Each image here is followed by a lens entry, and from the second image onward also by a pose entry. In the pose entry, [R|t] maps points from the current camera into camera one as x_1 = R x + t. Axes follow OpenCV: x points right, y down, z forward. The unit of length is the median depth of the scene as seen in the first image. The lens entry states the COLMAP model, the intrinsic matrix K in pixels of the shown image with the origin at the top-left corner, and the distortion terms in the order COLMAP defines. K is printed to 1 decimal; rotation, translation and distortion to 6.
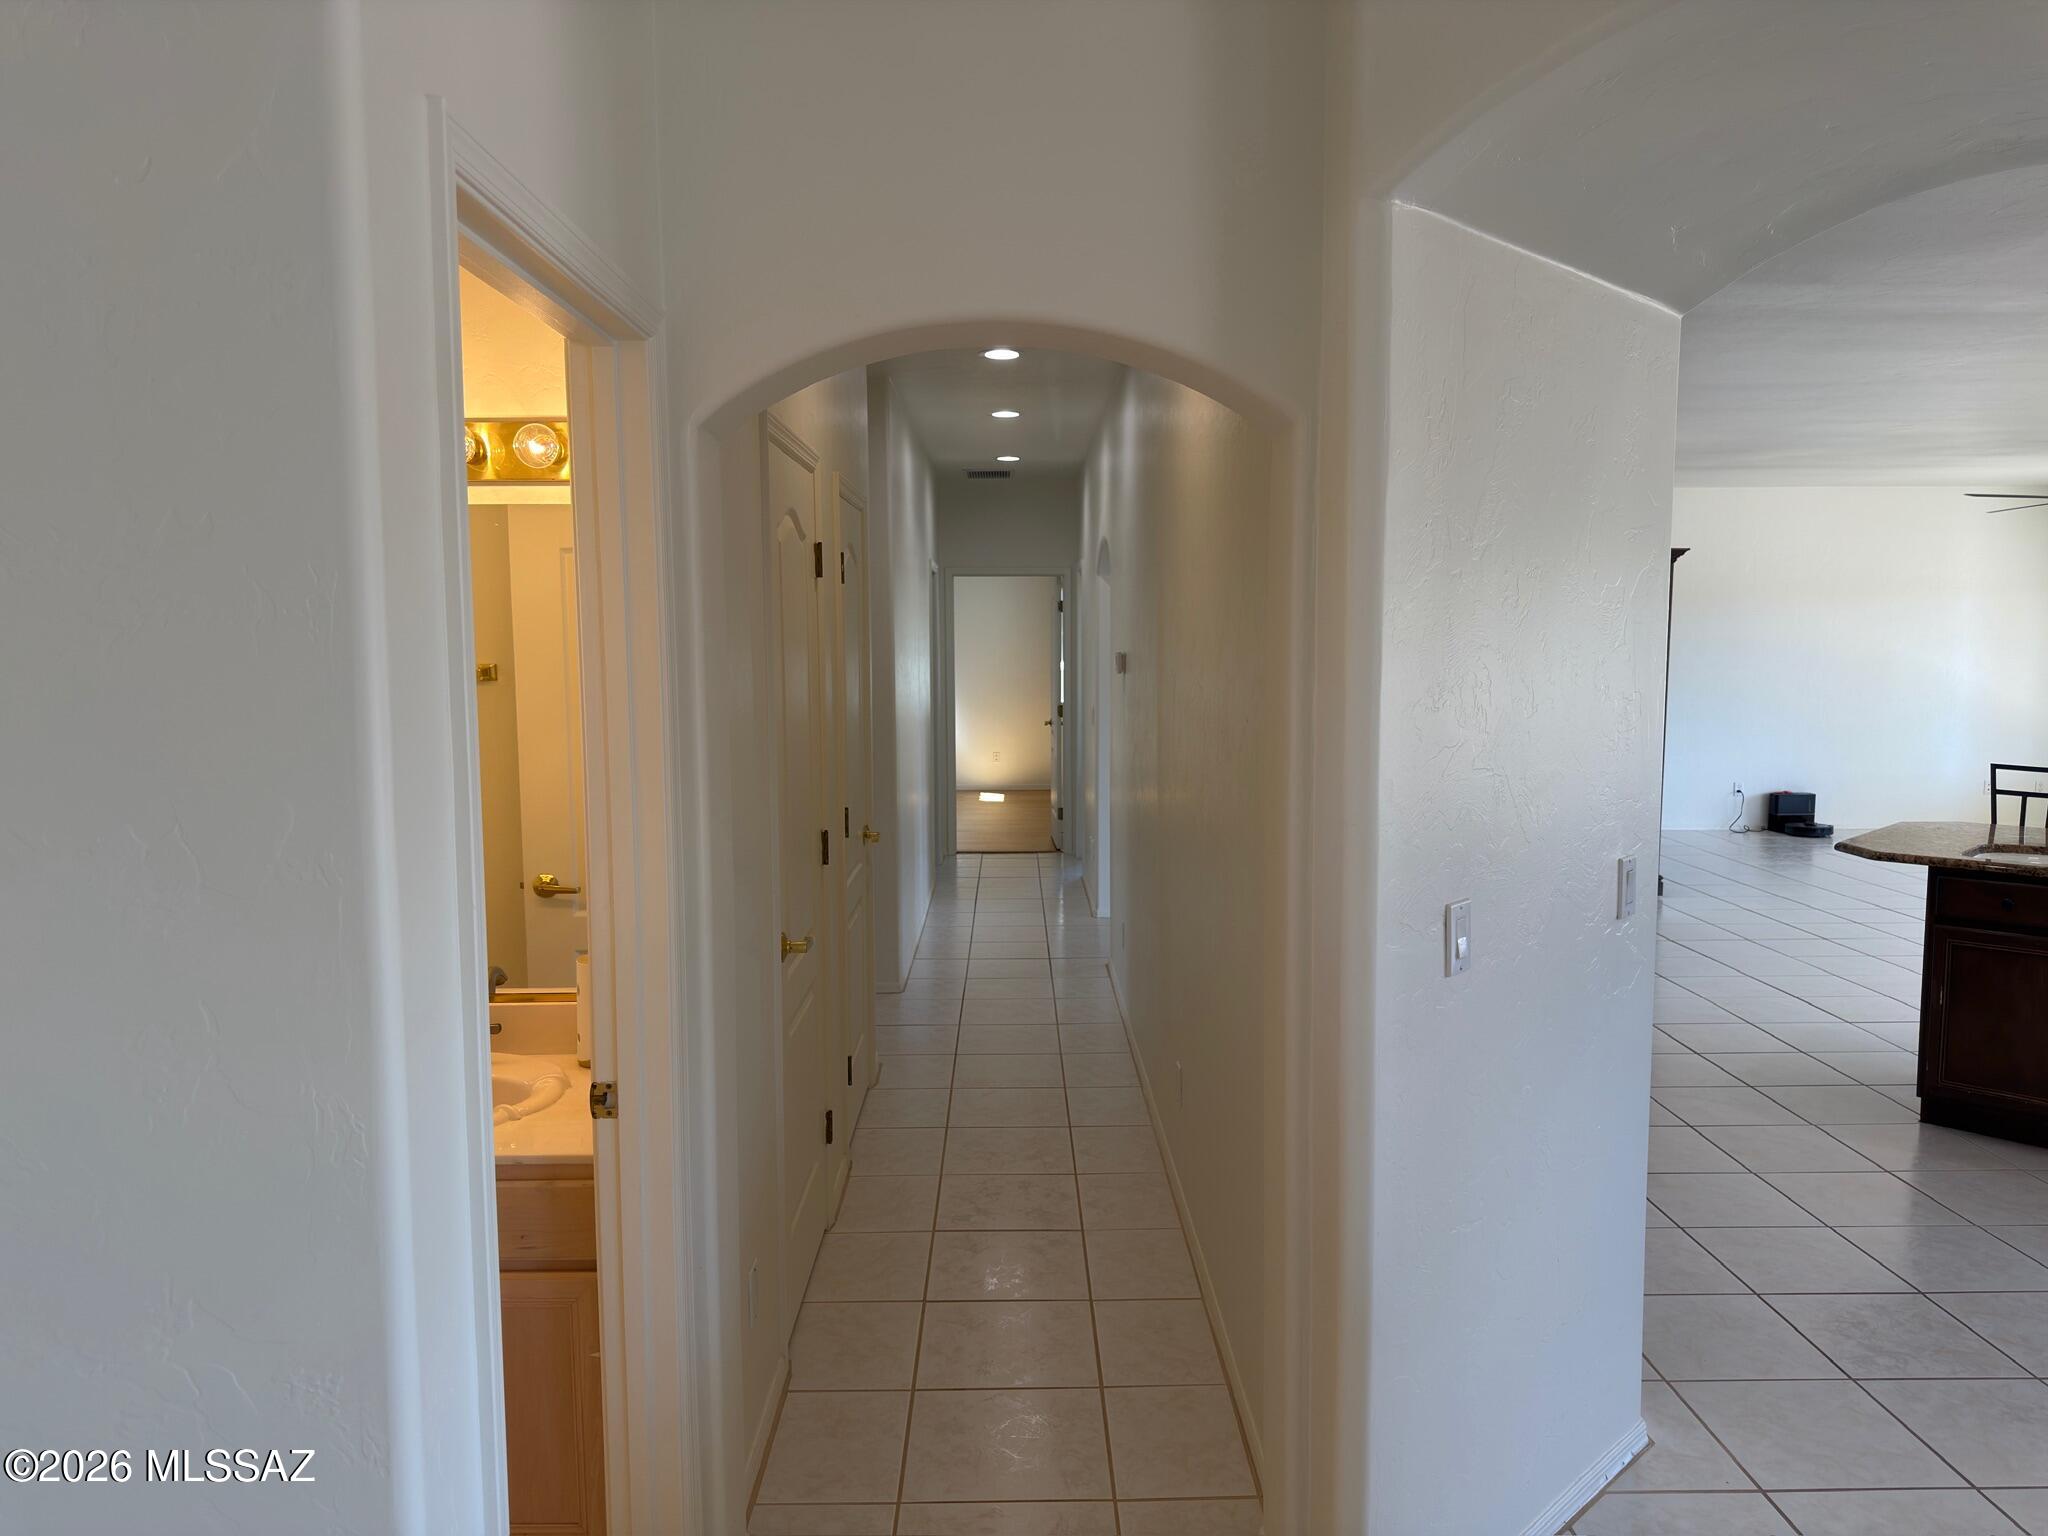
lens RADIAL K [[1460.1, 0, 1053.1], [0, 1460.1, 774.8], [0, 0, 1]] dist [0.063641, -0.049185]
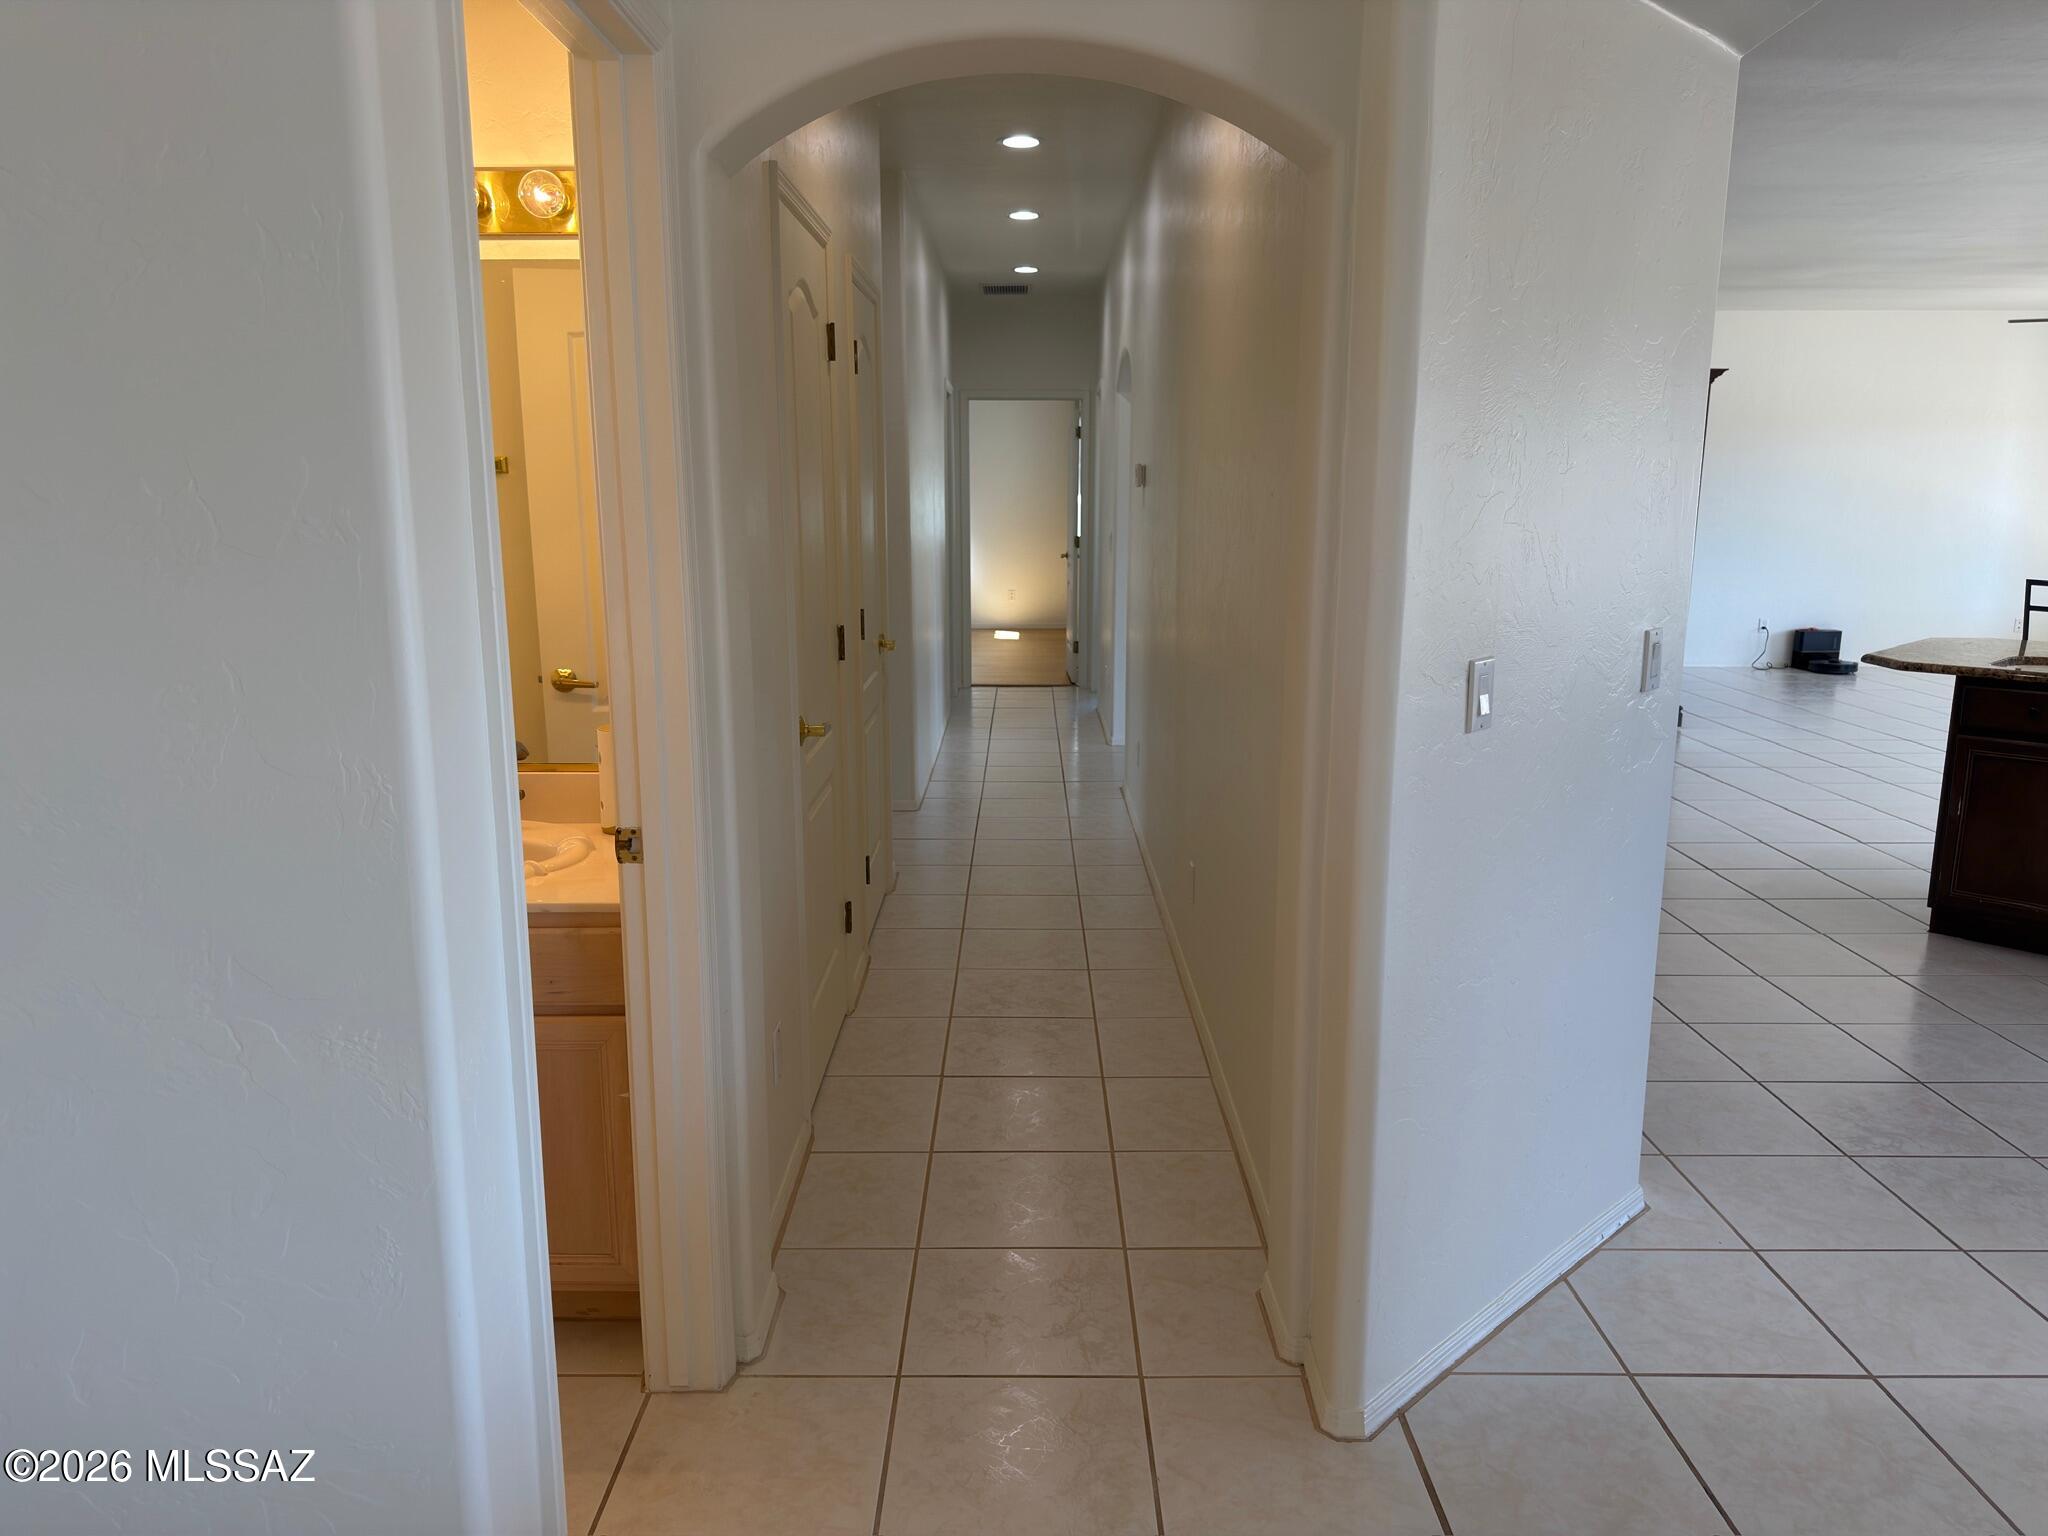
lens RADIAL K [[1457.4, 0, 1049.4], [0, 1457.4, 775.3], [0, 0, 1]] dist [0.084801, -0.081322]
pose [[0.999888, 0.010021, -0.011126, -0.002411], [-0.008899, 0.995282, 0.096620, 0.039263], [0.012042, -0.096510, 0.995259, 0.000784]]
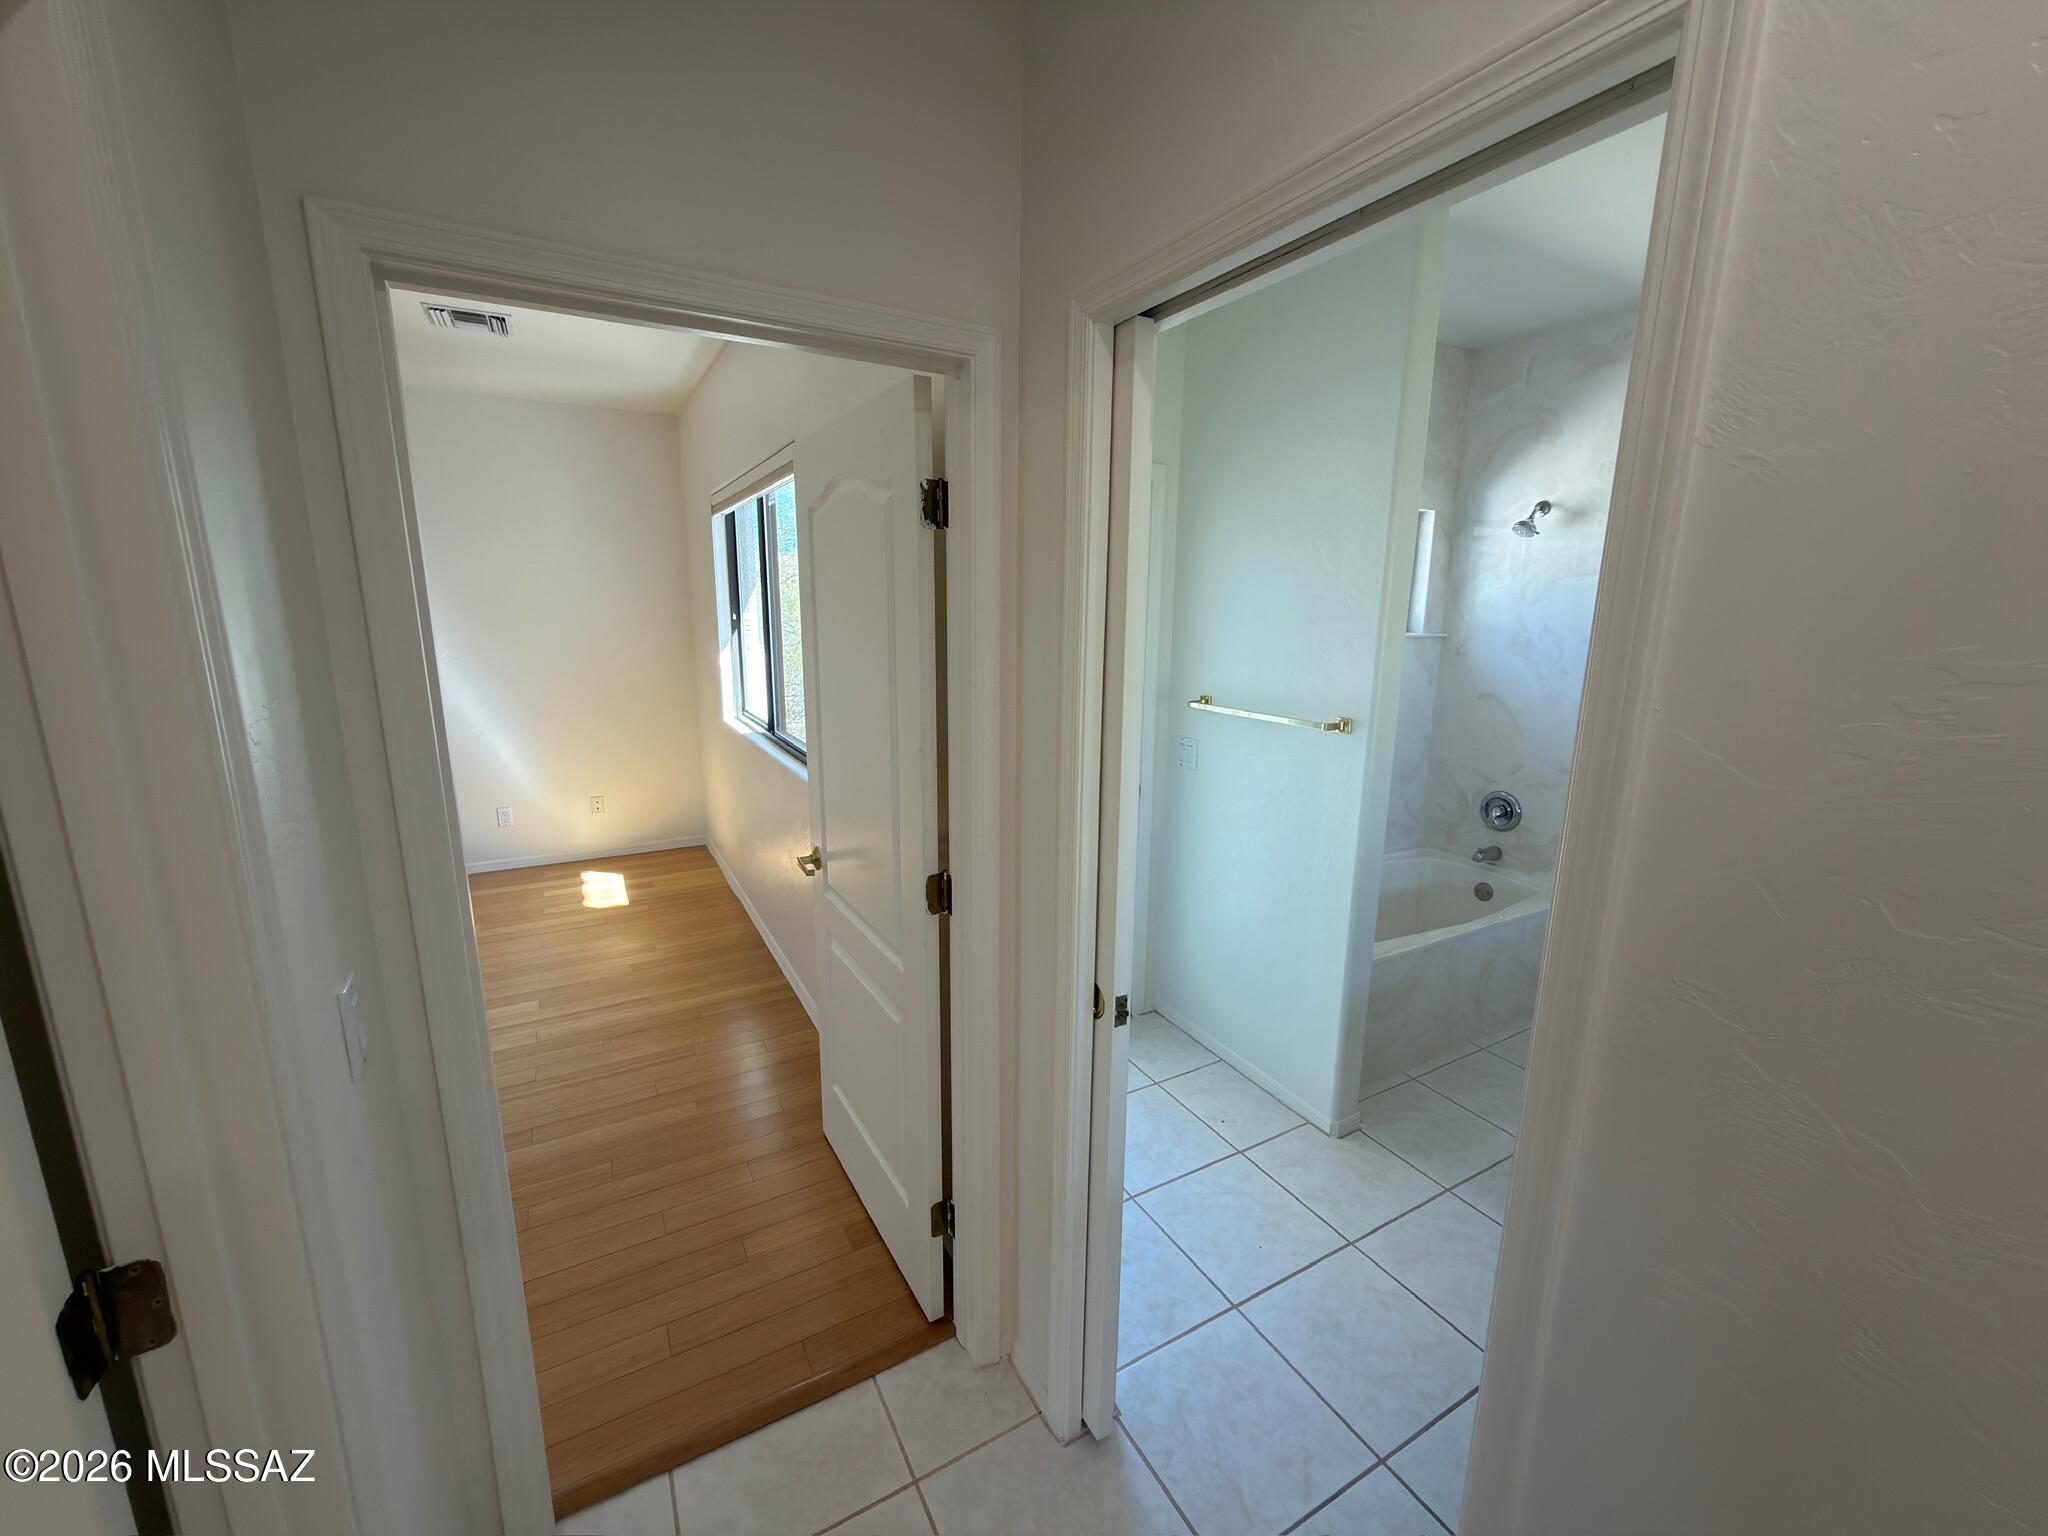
lens RADIAL K [[806.0, 0, 994.7], [0, 806.0, 769.4], [0, 0, 1]] dist [0.065971, 0.000150]
pose [[0.897968, -0.085719, 0.431631, -0.106572], [0.038154, 0.992317, 0.117692, -0.175561], [-0.438403, -0.089215, 0.894340, 1.783834]]
